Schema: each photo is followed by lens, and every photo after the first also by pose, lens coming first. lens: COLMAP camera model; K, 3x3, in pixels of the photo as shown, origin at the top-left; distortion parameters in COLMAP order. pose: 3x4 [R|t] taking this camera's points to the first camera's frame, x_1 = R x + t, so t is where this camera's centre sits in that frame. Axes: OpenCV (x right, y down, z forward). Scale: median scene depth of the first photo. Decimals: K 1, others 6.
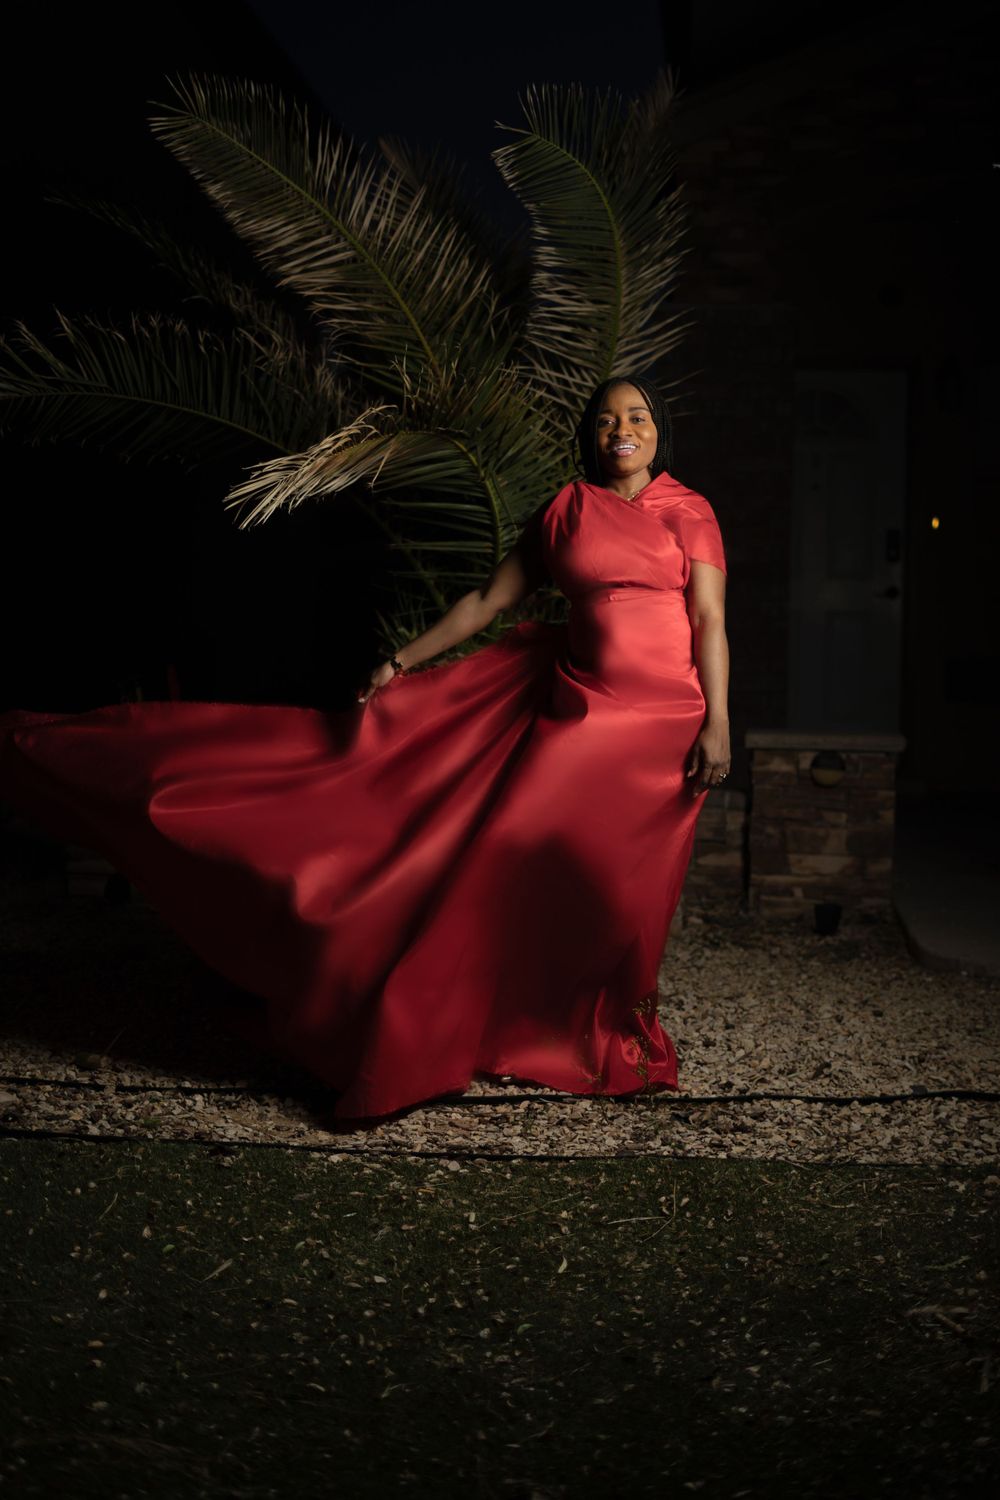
lens RADIAL K [[2154.0, 0, 473.2], [0, 2154.0, 695.8], [0, 0, 1]] dist [-0.030341, -0.041826]
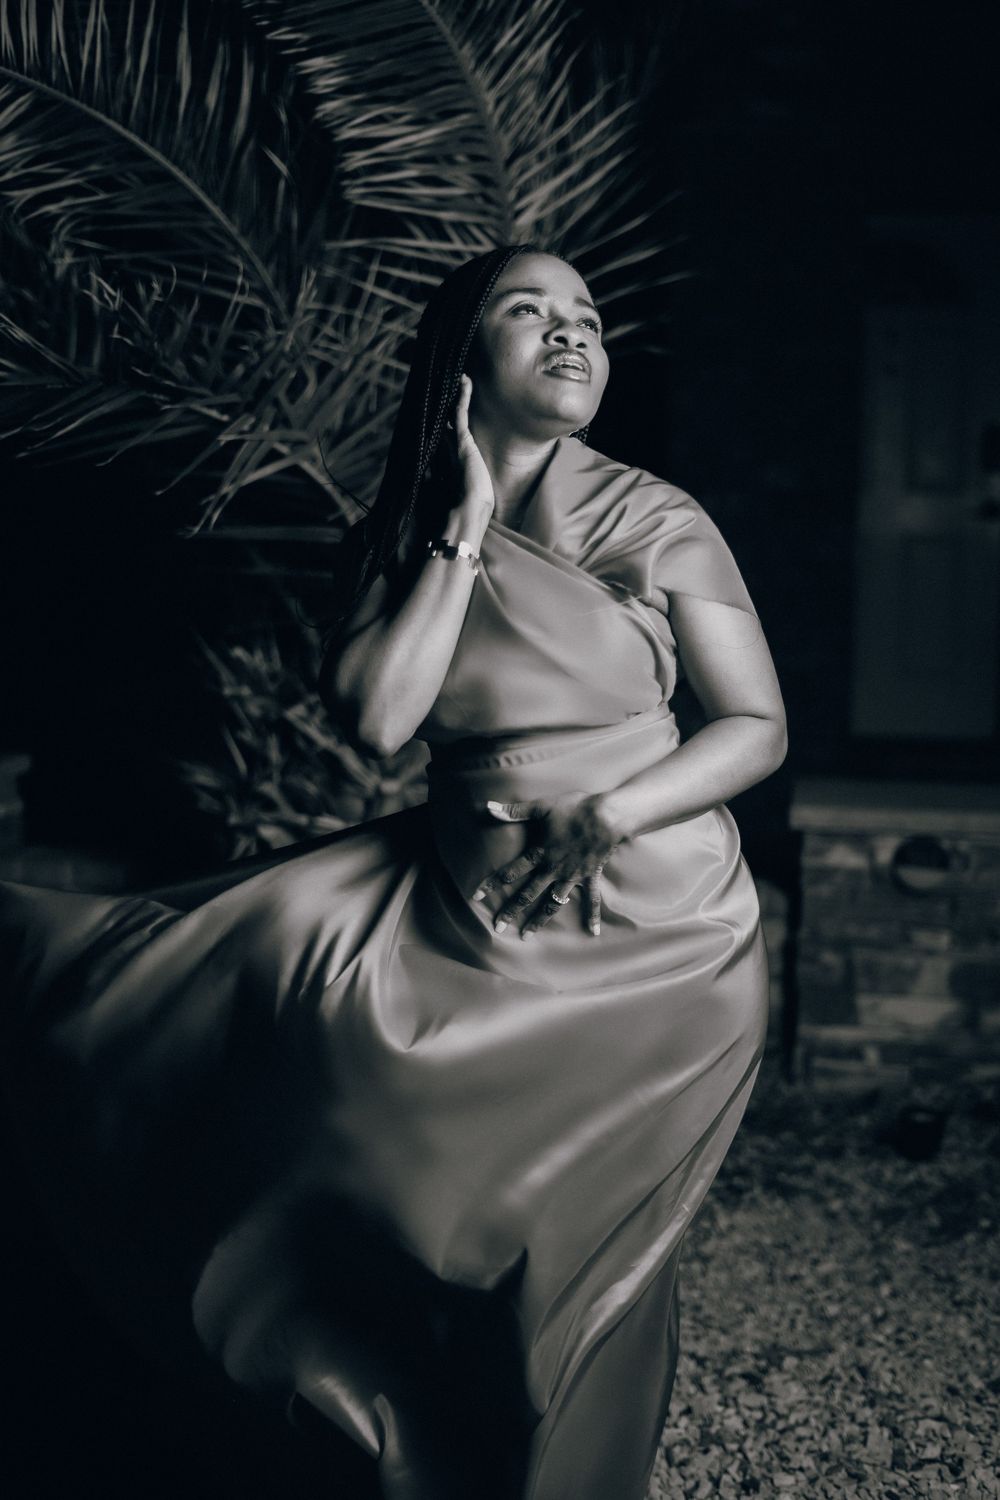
lens RADIAL K [[2143.3, 0, 500.0], [0, 2143.3, 750.0], [0, 0, 1]] dist [-0.006965, -0.071703]
pose [[0.999901, -0.002972, -0.013718, 0.060658], [0.004307, 0.995144, 0.098336, -0.074582], [0.013359, -0.098385, 0.995059, 0.456206]]
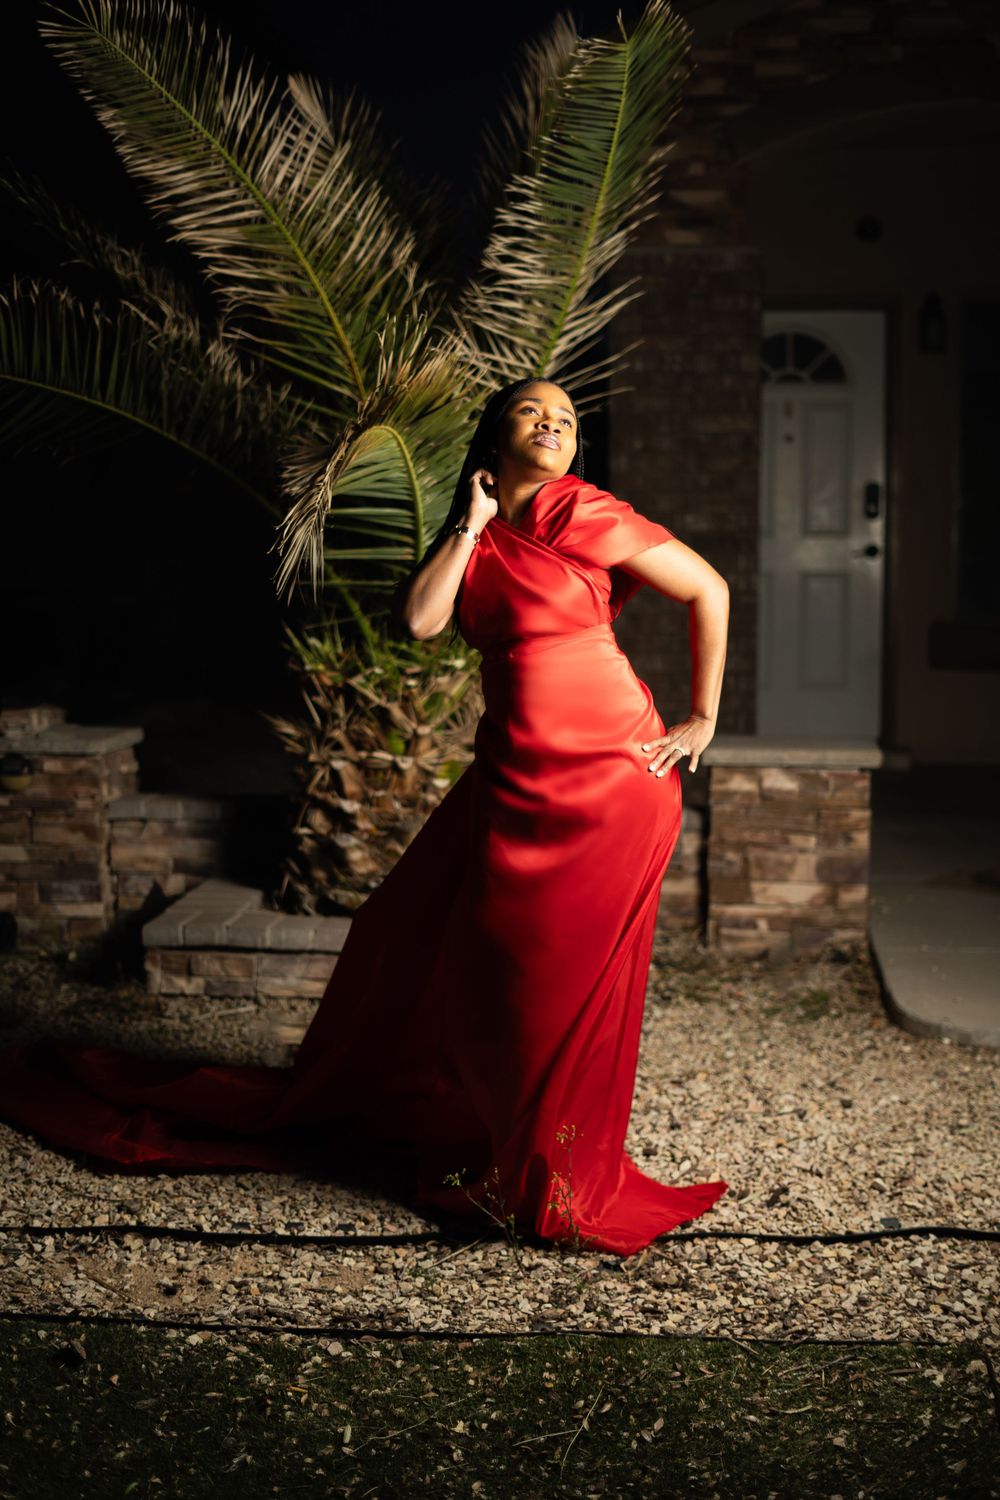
lens RADIAL K [[2154.0, 0, 473.2], [0, 2154.0, 695.8], [0, 0, 1]] dist [-0.030341, -0.041826]
pose [[0.999880, -0.015026, 0.003766, 0.034702], [0.014847, 0.998940, 0.043570, -0.054286], [-0.004417, -0.043509, 0.999043, 0.132907]]
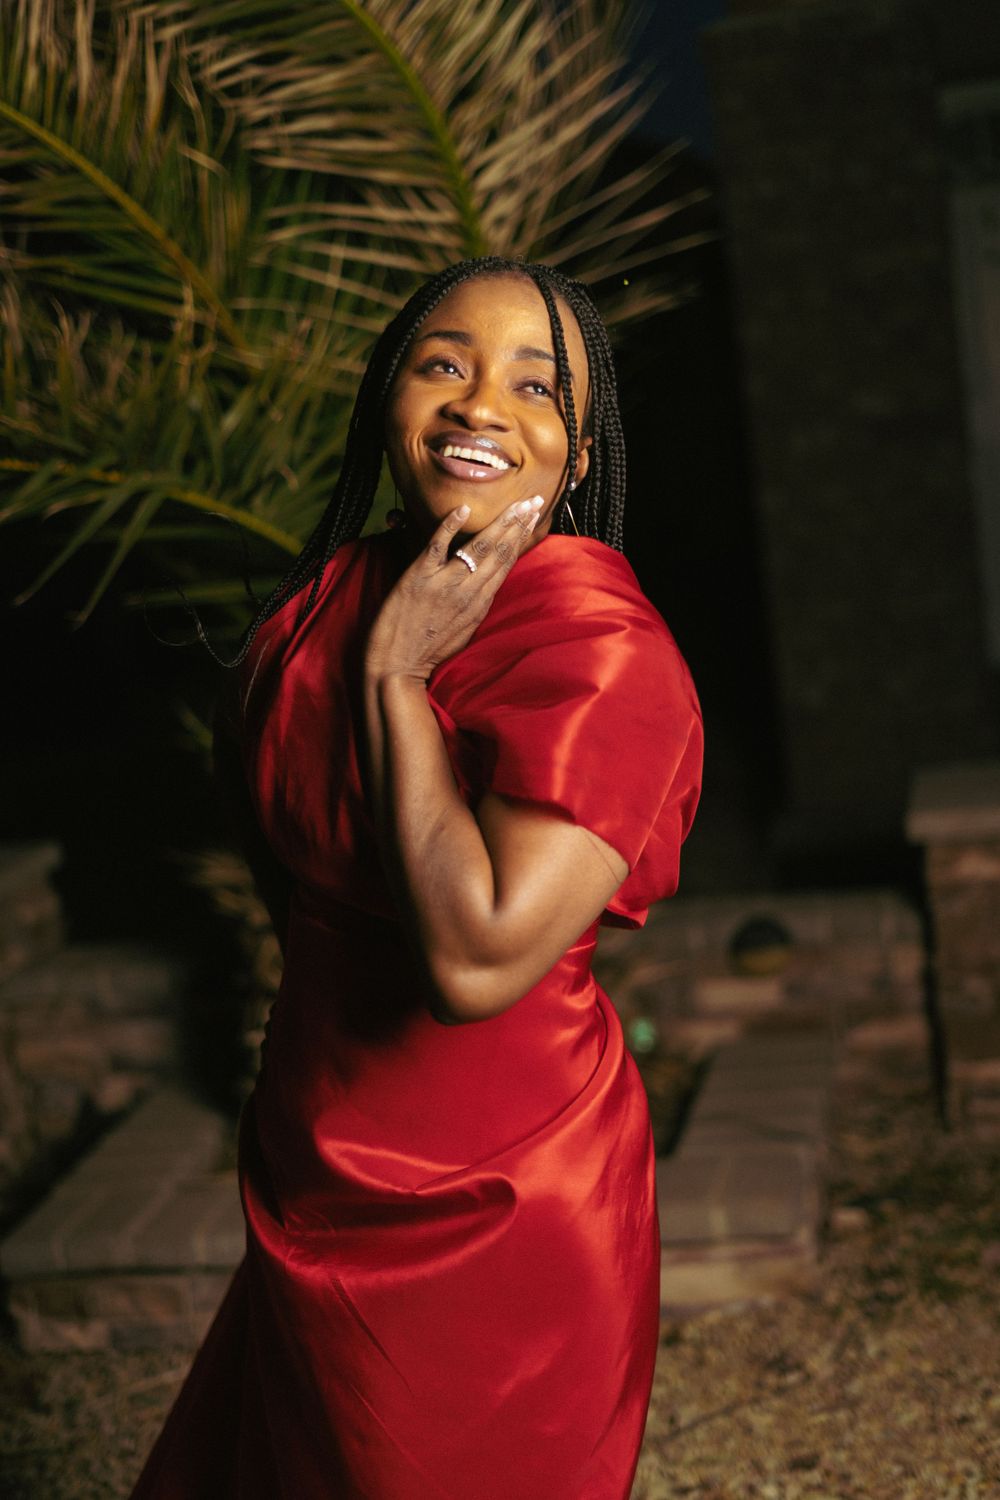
lens RADIAL K [[2143.3, 0, 500.0], [0, 2143.3, 750.0], [0, 0, 1]] dist [-0.006965, -0.071703]
pose [[0.986411, -0.131198, -0.098893, 0.099121], [0.142958, 0.982043, 0.123100, -0.095571], [0.080967, -0.135565, 0.987455, 0.568490]]
